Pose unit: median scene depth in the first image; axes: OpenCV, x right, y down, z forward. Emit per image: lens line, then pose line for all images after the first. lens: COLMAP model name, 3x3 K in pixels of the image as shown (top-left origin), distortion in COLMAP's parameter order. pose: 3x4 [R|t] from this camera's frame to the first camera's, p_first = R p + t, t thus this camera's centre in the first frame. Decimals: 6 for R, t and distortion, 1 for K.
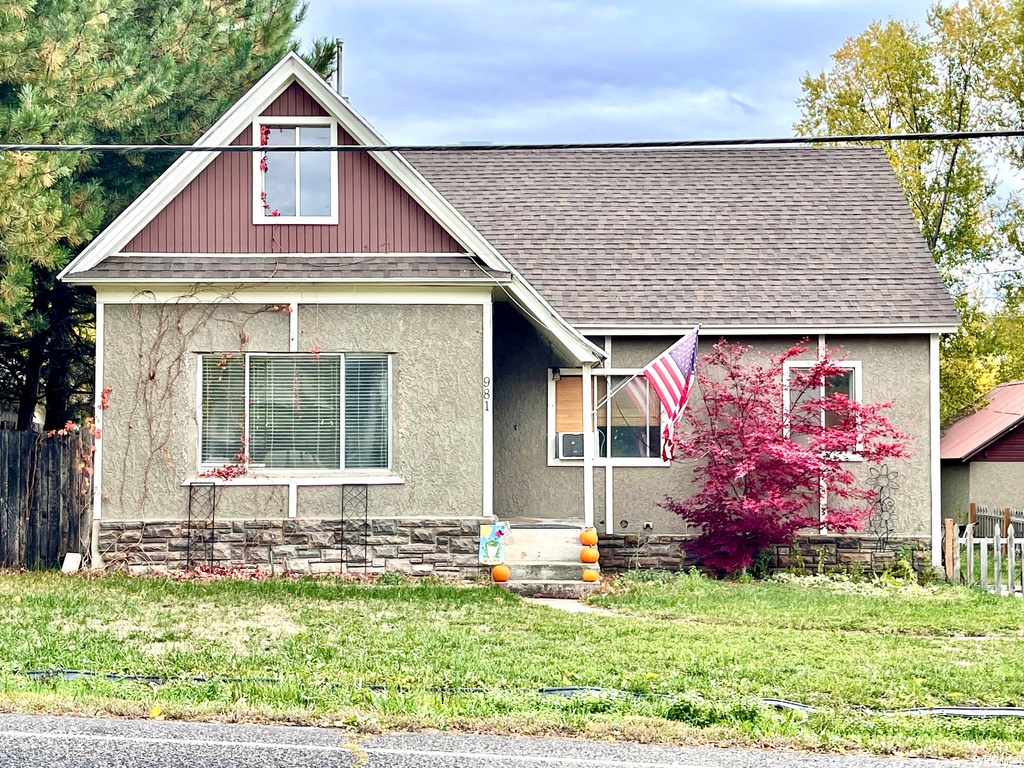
lens RADIAL K [[1514.9, 0, 512.1], [0, 1514.9, 386.1], [0, 0, 1]] dist [0.151064, 0.000000]
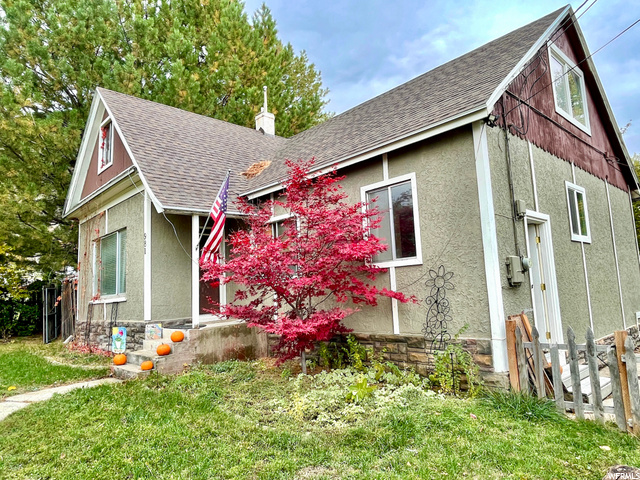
lens RADIAL K [[429.5, 0, 318.7], [0, 429.5, 240.6], [0, 0, 1]] dist [0.022462, -0.008777]
pose [[0.673168, -0.126243, -0.728634, 0.440105], [0.086247, 0.991999, -0.092193, 0.059912], [0.734443, -0.000781, 0.678670, 0.825679]]
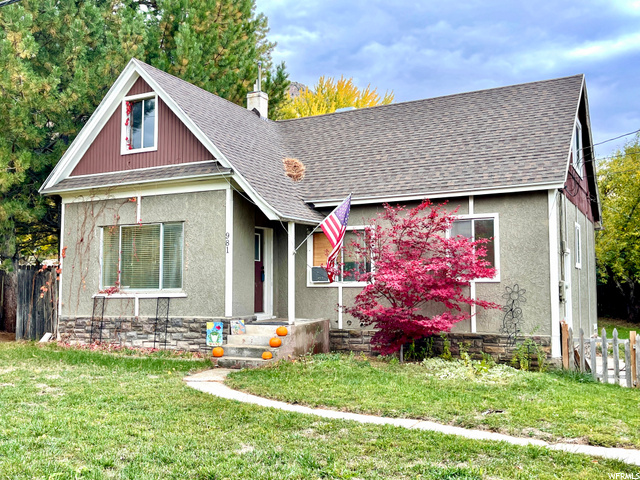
lens RADIAL K [[659.1, 0, 319.8], [0, 659.1, 234.4], [0, 0, 1]] dist [0.079357, 0.000000]
pose [[0.883787, -0.043320, -0.465879, 0.410569], [0.025477, 0.998683, -0.044532, 0.030889], [0.467195, 0.027487, 0.883727, 0.408277]]
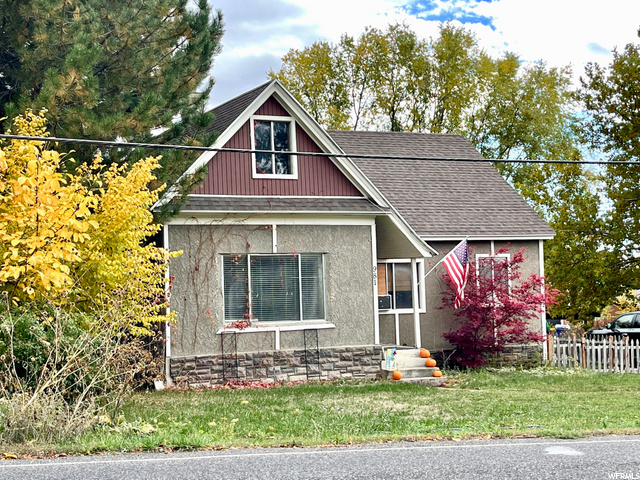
lens RADIAL K [[1047.6, 0, 320.3], [0, 1047.6, 243.1], [0, 0, 1]] dist [0.203063, 0.000000]
pose [[0.901941, -0.005305, 0.431826, -0.608531], [0.009629, 0.999923, -0.007828, -0.024007], [-0.431751, 0.011218, 0.901923, -0.088239]]
